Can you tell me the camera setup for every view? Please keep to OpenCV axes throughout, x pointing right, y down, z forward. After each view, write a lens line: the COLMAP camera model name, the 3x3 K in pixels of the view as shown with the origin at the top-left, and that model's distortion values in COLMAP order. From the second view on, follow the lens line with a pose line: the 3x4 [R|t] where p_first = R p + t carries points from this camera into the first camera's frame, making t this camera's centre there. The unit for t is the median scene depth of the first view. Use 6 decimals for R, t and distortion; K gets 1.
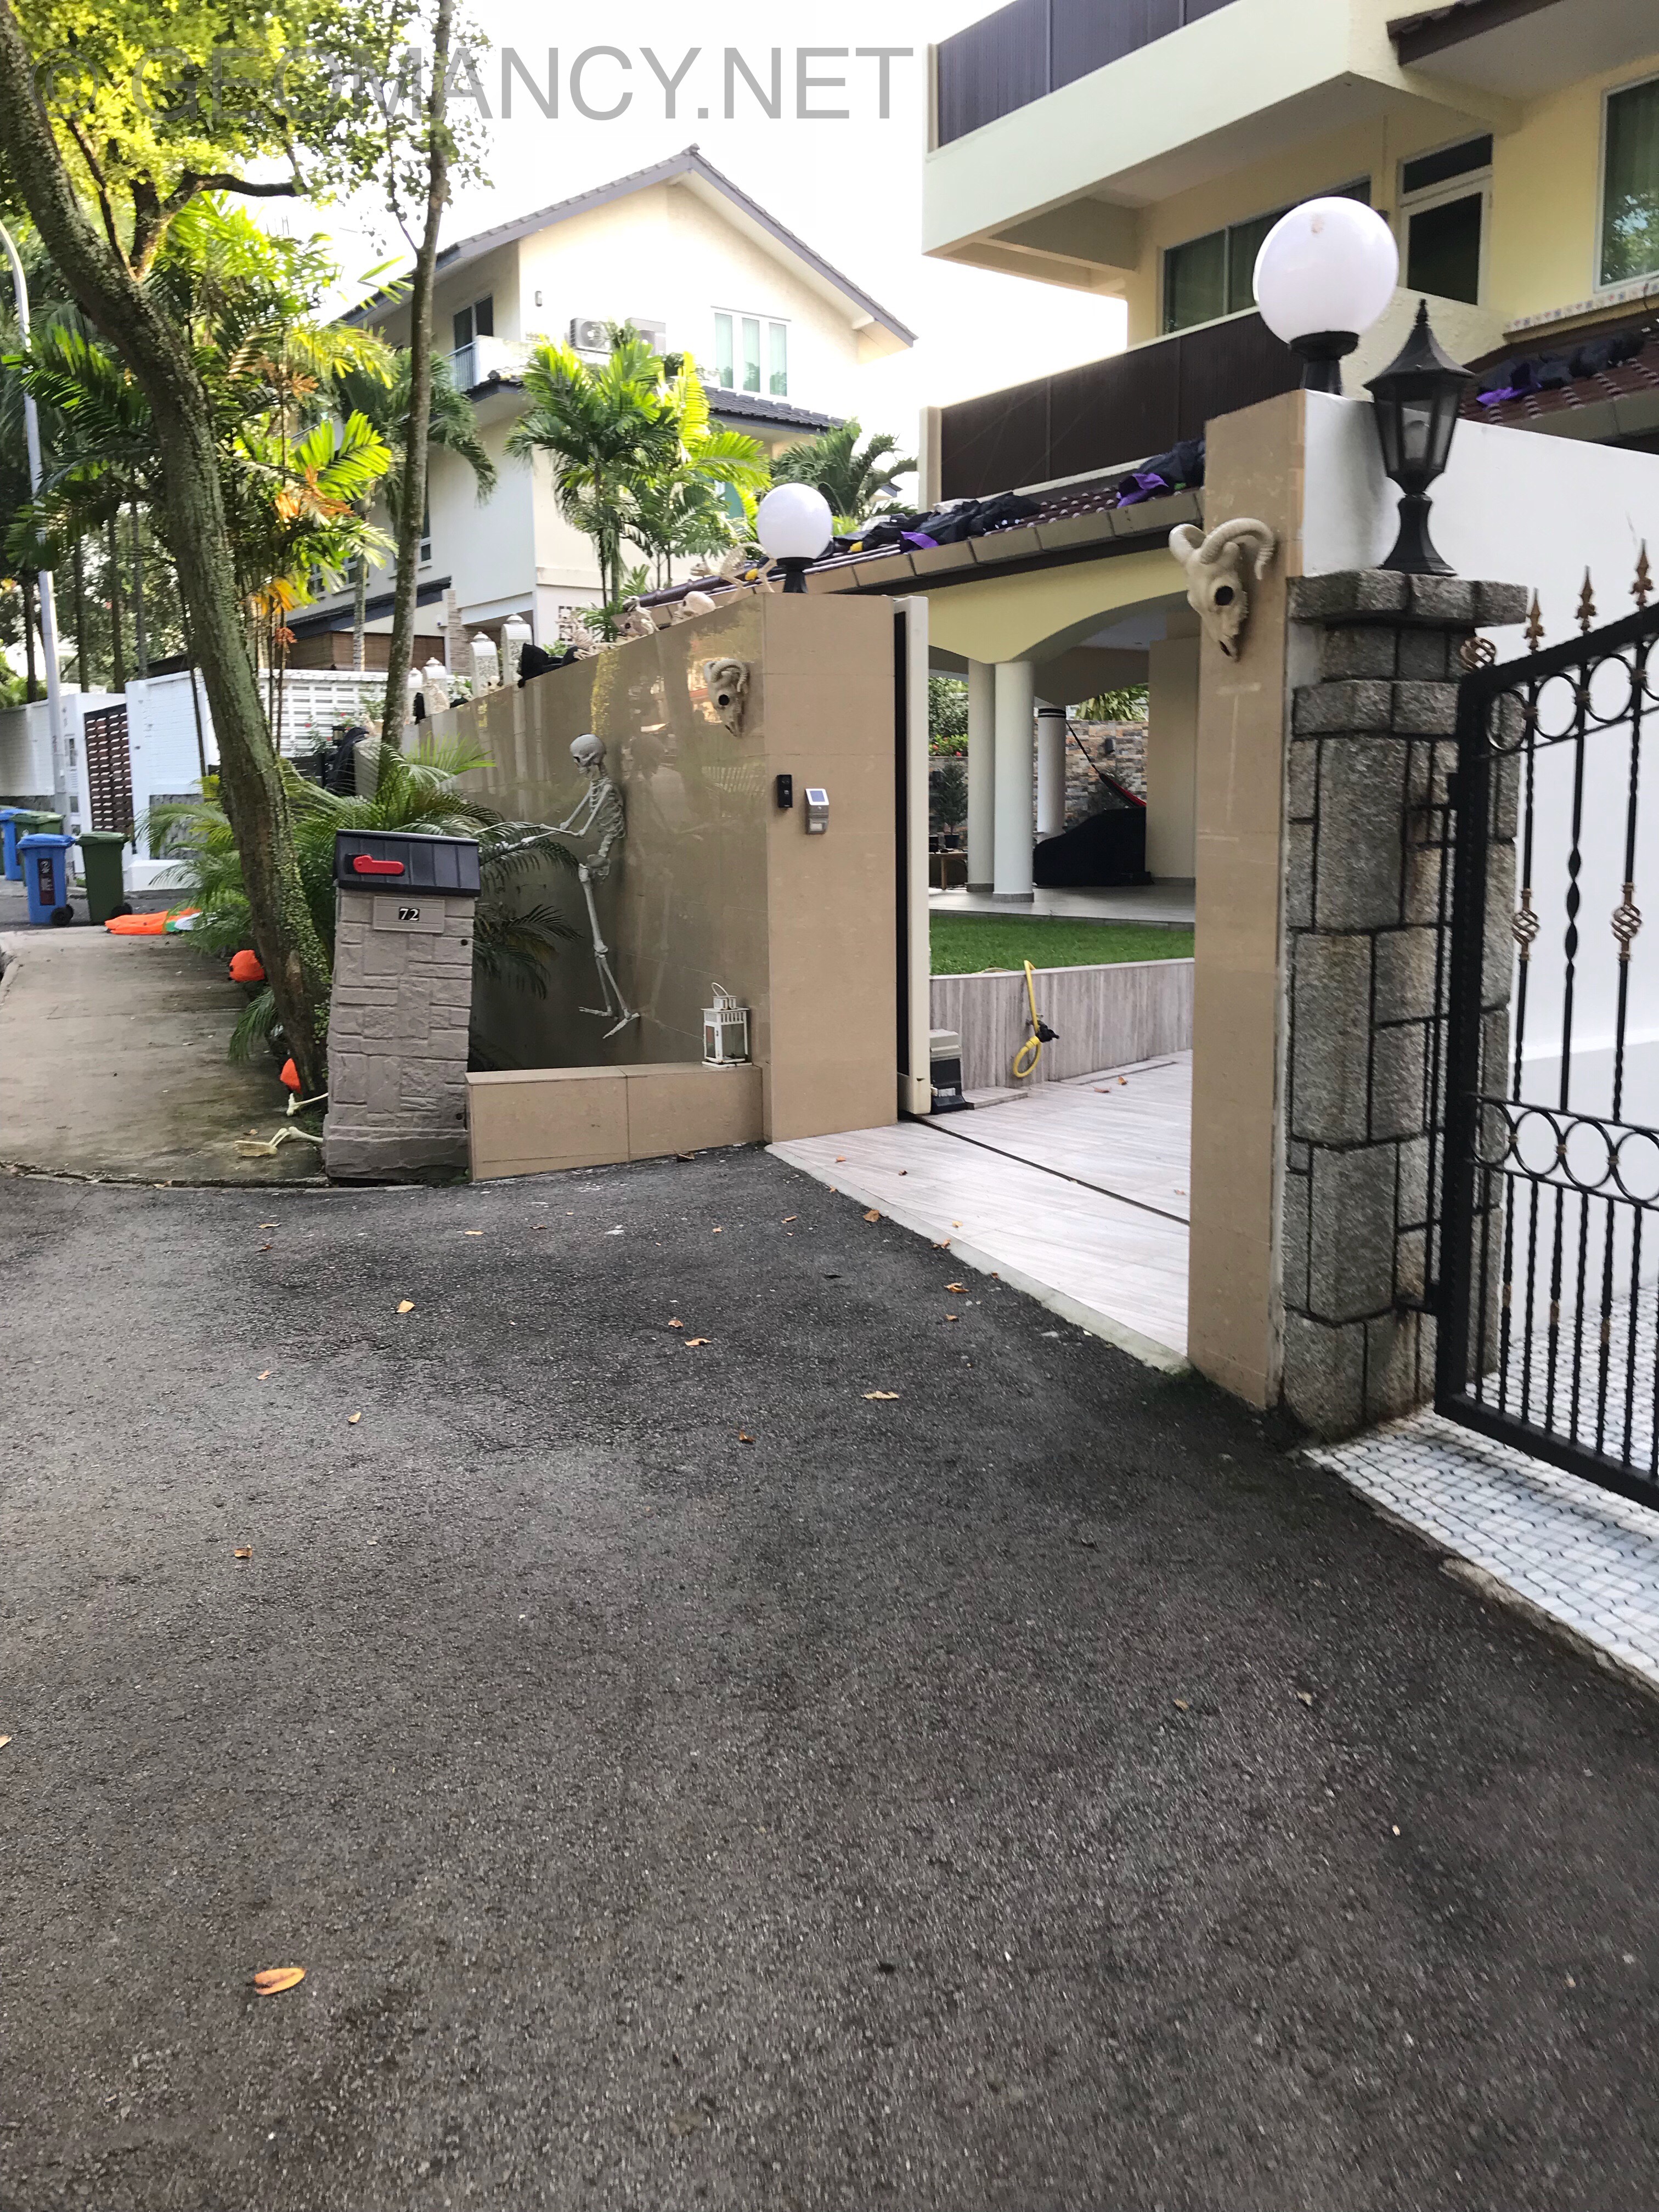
lens RADIAL K [[1769.3, 0, 883.5], [0, 1769.3, 1073.5], [0, 0, 1]] dist [0.098958, -0.242097]
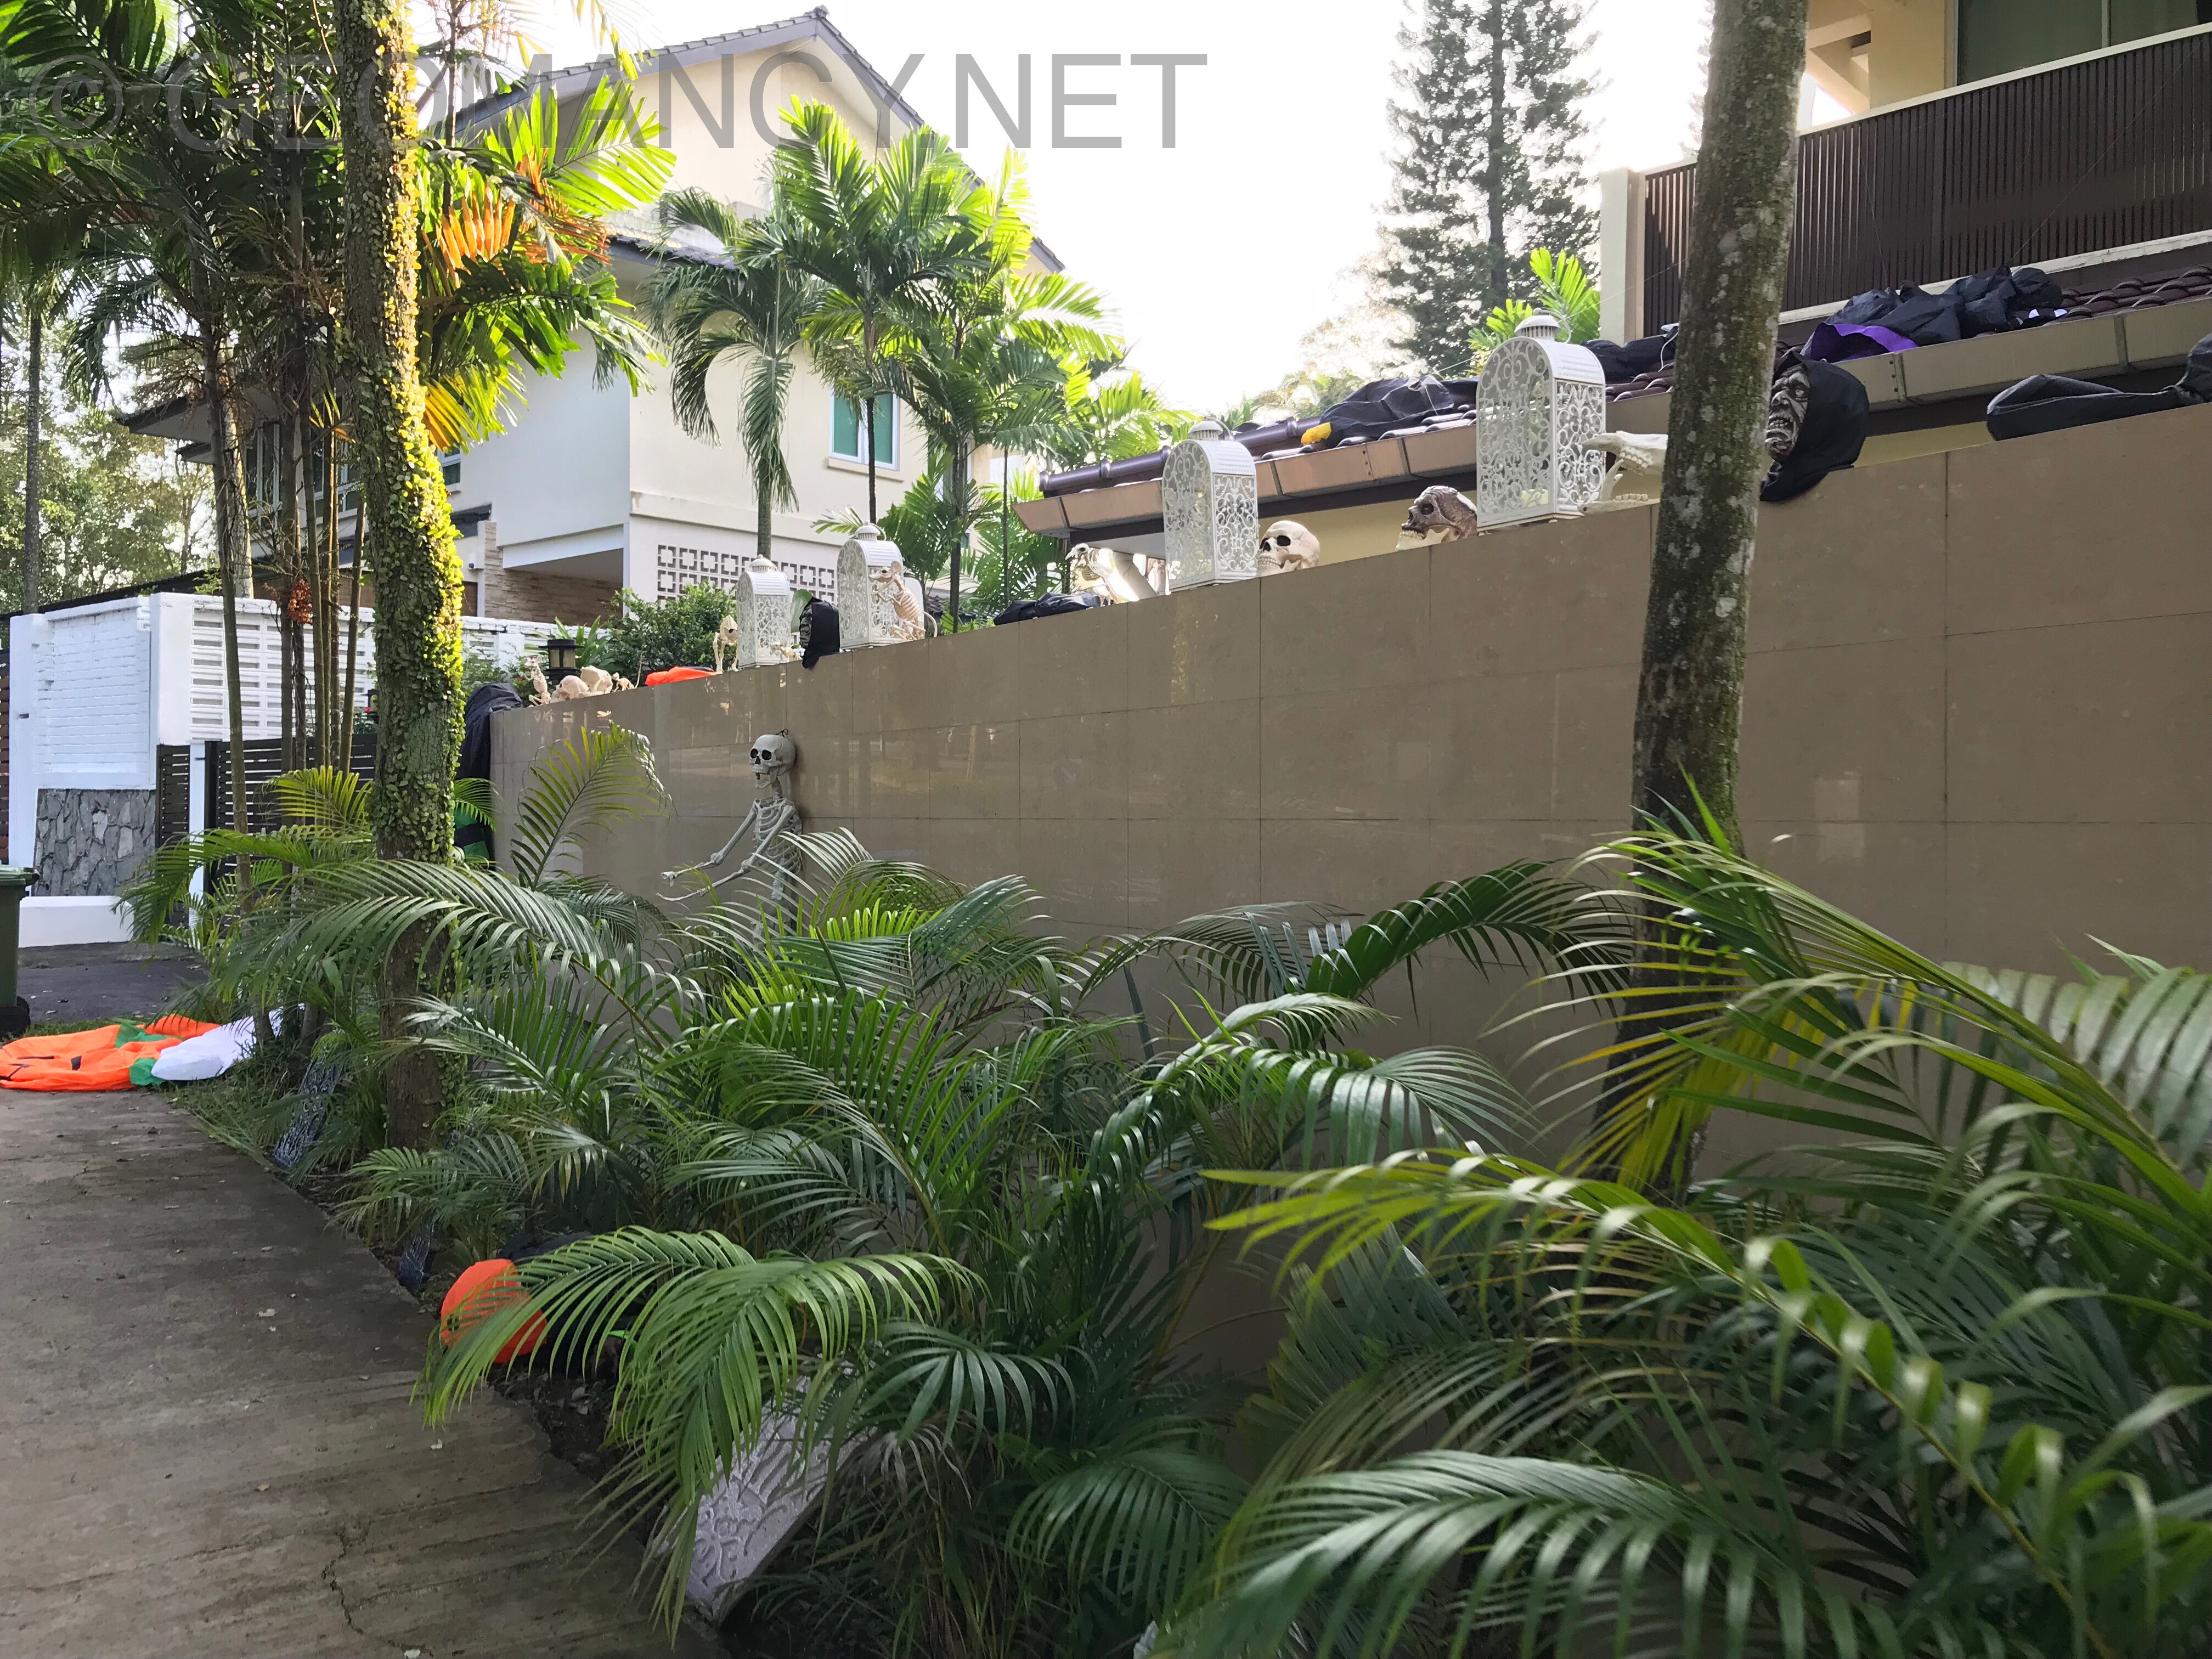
lens RADIAL K [[1823.9, 0, 1106.0], [0, 1823.9, 829.5], [0, 0, 1]] dist [0.032568, 0.005765]
pose [[0.986296, 0.022330, 0.163469, -0.483655], [0.000514, 0.990378, -0.138388, -0.166584], [-0.164986, 0.136575, 0.976794, 0.998329]]
